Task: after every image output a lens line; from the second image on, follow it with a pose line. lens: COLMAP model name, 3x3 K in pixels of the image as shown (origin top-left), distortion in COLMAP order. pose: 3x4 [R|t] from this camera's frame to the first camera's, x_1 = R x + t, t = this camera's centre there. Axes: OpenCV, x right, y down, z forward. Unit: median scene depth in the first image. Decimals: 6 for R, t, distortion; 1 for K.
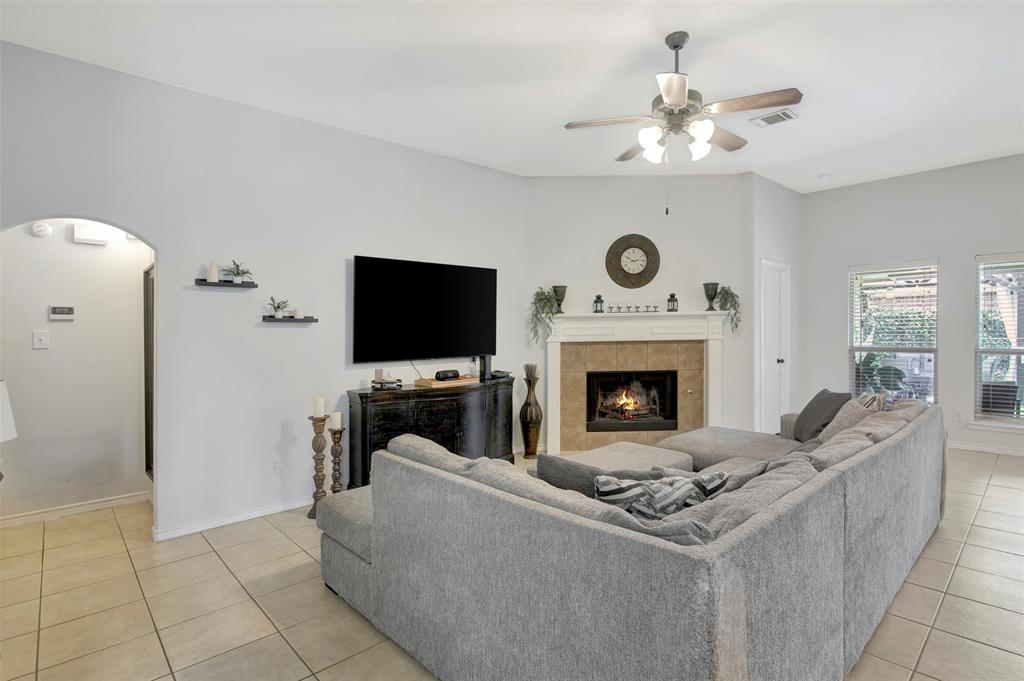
lens RADIAL K [[502.9, 0, 515.3], [0, 502.9, 341.8], [0, 0, 1]] dist [-0.022650, 0.001776]
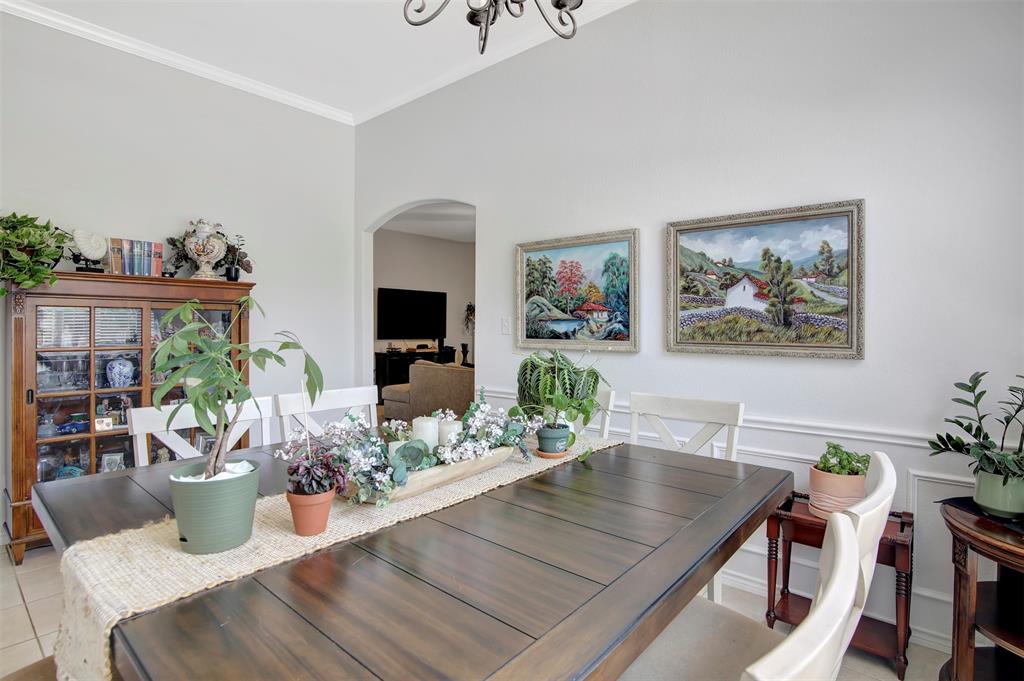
lens RADIAL K [[502.9, 0, 513.6], [0, 502.9, 334.6], [0, 0, 1]] dist [-0.022650, 0.001776]
pose [[0.992664, 0.011826, 0.120329, -0.014198], [-0.010683, 0.999892, -0.010140, 0.029693], [-0.120435, 0.008781, 0.992682, -0.894485]]
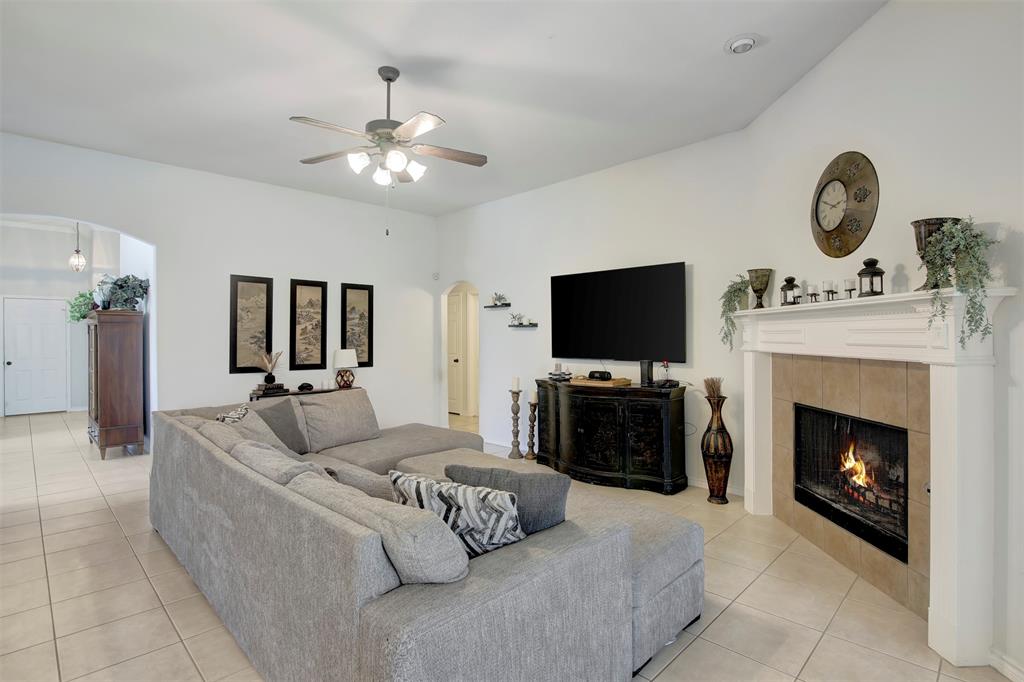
lens RADIAL K [[502.9, 0, 522.0], [0, 502.9, 328.5], [0, 0, 1]] dist [-0.022650, 0.001776]
pose [[0.038502, 0.003129, -0.999254, 0.793739], [-0.015535, 0.999876, 0.002533, -0.028726], [0.999138, 0.015426, 0.038545, 0.689814]]
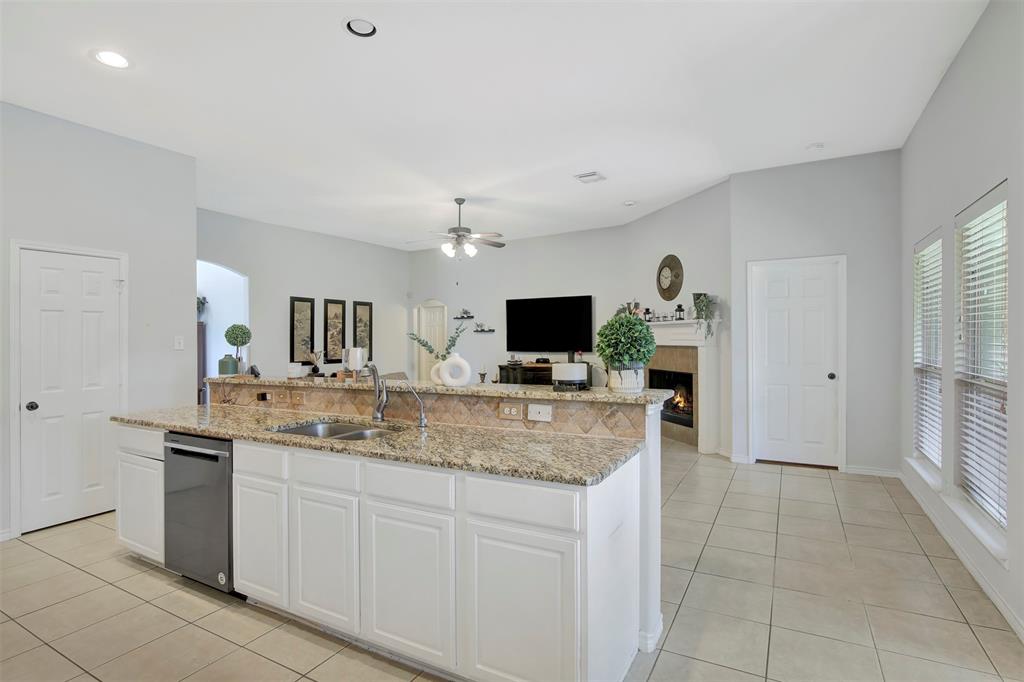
lens RADIAL K [[502.9, 0, 520.5], [0, 502.9, 339.4], [0, 0, 1]] dist [-0.022650, 0.001776]
pose [[0.308592, 0.019054, -0.951004, 1.331952], [-0.010676, 0.999806, 0.016567, -0.033547], [0.951134, 0.005040, 0.308736, 0.326069]]
